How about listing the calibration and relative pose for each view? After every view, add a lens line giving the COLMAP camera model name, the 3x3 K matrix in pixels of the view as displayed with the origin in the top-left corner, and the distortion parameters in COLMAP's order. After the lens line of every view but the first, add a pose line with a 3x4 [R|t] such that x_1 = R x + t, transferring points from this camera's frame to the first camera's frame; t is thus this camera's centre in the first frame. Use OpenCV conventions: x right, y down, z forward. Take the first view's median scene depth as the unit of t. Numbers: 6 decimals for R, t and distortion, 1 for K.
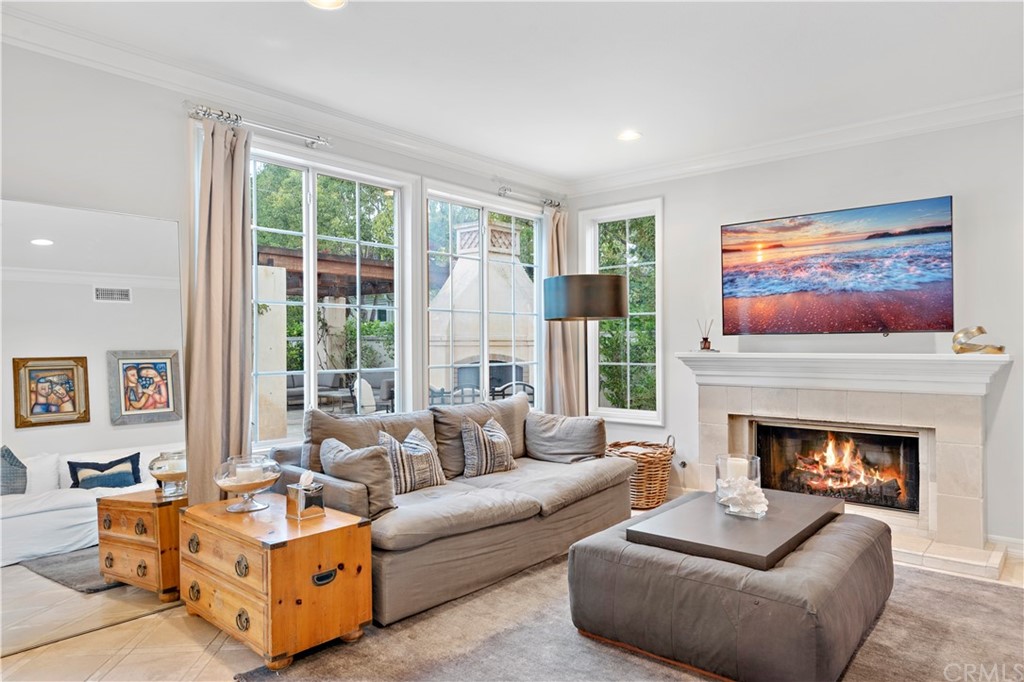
lens RADIAL K [[403.4, 0, 514.7], [0, 403.4, 341.3], [0, 0, 1]] dist [0.002528, 0.000024]
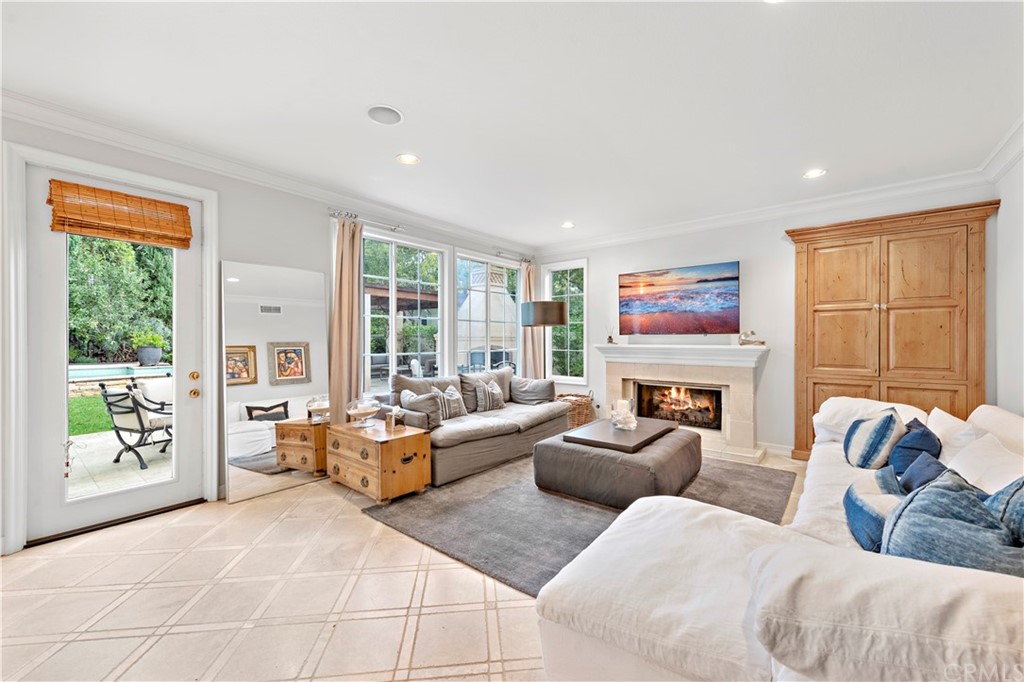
lens RADIAL K [[403.4, 0, 514.7], [0, 403.4, 341.3], [0, 0, 1]] dist [0.002528, 0.000024]
pose [[0.998645, 0.003818, 0.051902, -0.052332], [-0.004226, 0.999961, 0.007751, 0.001759], [-0.051870, -0.007960, 0.998622, -0.830782]]
